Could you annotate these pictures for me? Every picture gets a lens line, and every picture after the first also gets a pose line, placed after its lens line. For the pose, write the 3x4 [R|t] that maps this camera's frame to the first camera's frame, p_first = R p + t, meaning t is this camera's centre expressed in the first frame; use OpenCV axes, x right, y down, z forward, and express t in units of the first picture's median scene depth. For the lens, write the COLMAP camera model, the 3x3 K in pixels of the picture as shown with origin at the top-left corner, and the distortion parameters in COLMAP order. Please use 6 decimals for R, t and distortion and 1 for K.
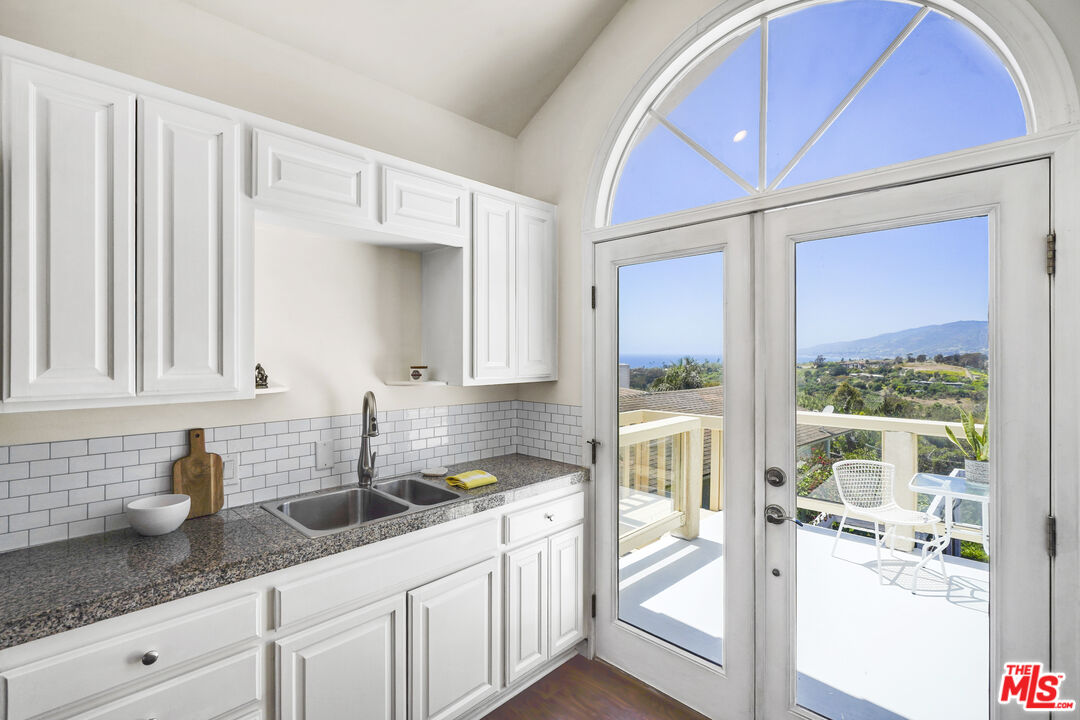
lens RADIAL K [[496.8, 0, 525.1], [0, 496.8, 353.0], [0, 0, 1]] dist [-0.002612, 0.000166]
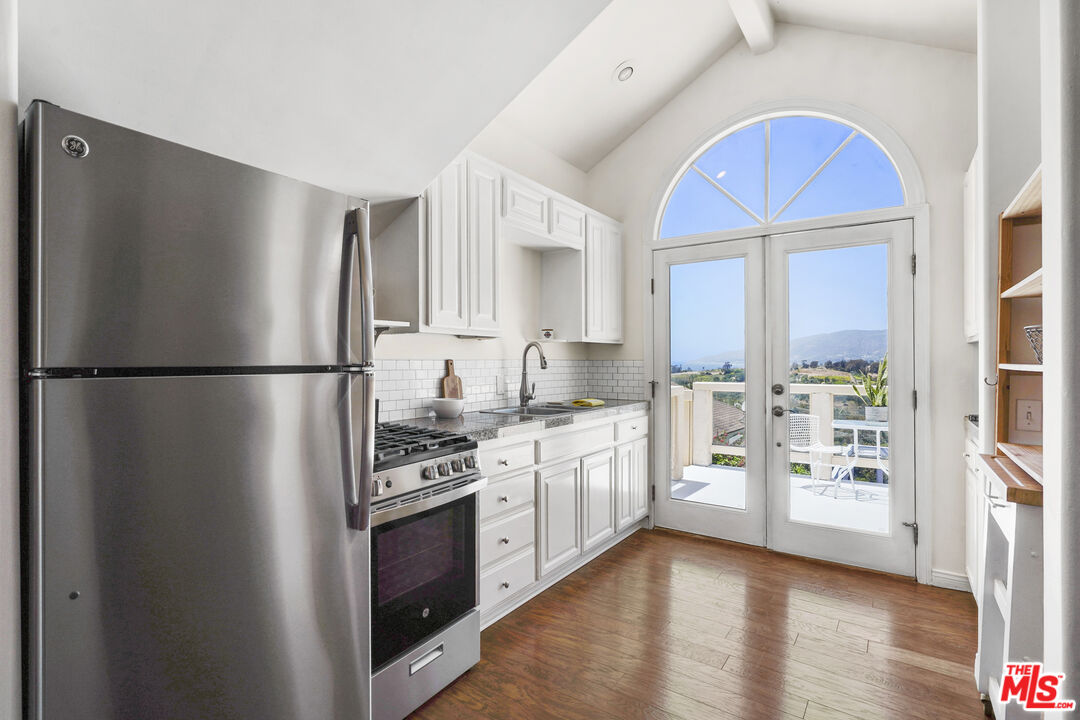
lens RADIAL K [[519.7, 0, 530.4], [0, 519.7, 356.3], [0, 0, 1]] dist [0.000501, 0.000406]
pose [[0.984718, -0.000050, 0.174154, -0.506800], [0.001385, 0.999971, -0.007541, 0.112285], [-0.174148, 0.007667, 0.984690, -0.485934]]
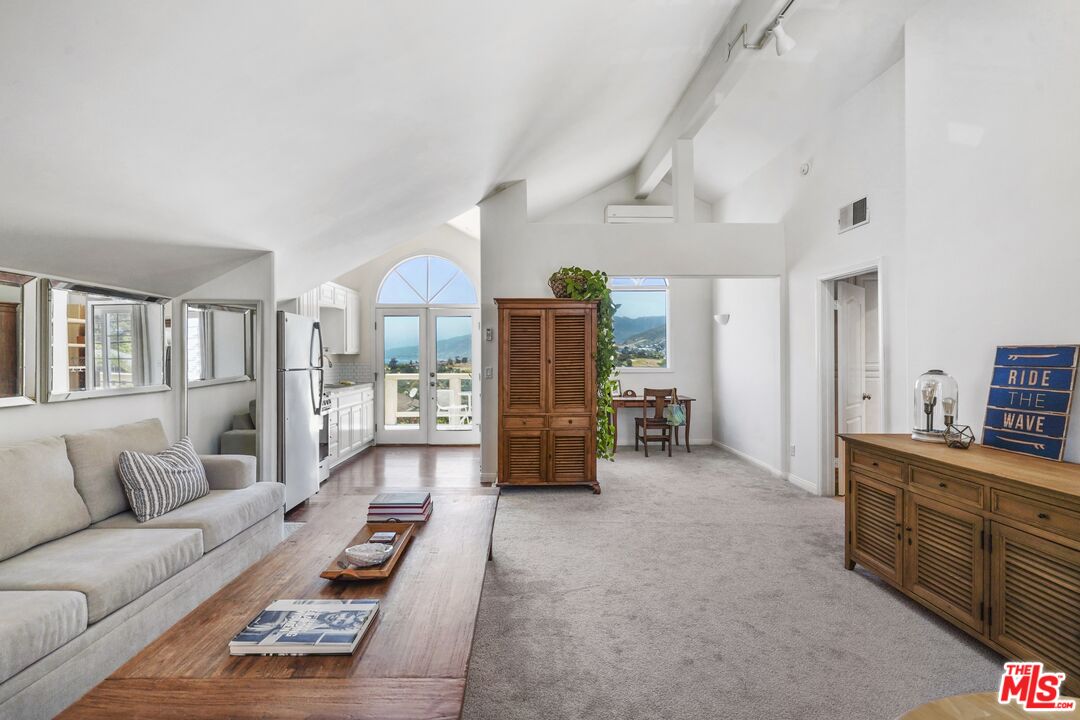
lens RADIAL K [[502.1, 0, 530.0], [0, 502.1, 359.6], [0, 0, 1]] dist [-0.001503, 0.000462]
pose [[0.694238, -0.007003, 0.719711, -1.444558], [0.002413, 0.999970, 0.007402, 0.074215], [-0.719741, -0.003402, 0.694234, -1.846696]]
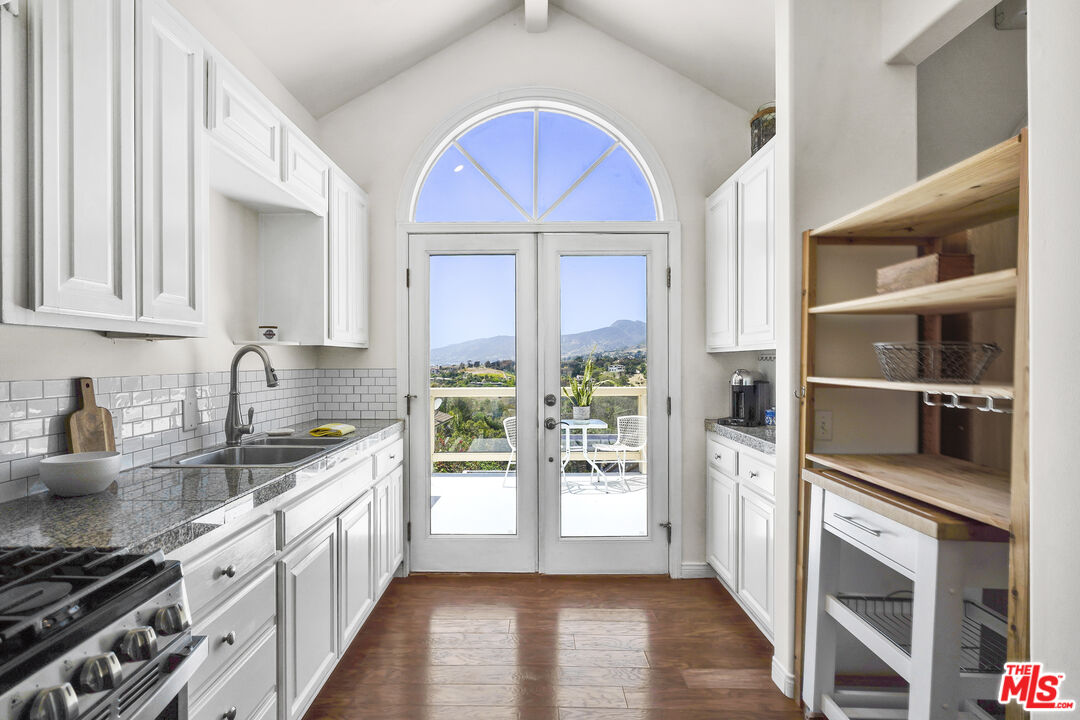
lens RADIAL K [[502.1, 0, 530.0], [0, 502.1, 359.6], [0, 0, 1]] dist [-0.001503, 0.000462]
pose [[0.710481, -0.001528, 0.703715, -0.524724], [0.002908, 0.999995, -0.000764, 0.091223], [-0.703710, 0.002589, 0.710482, -0.084388]]
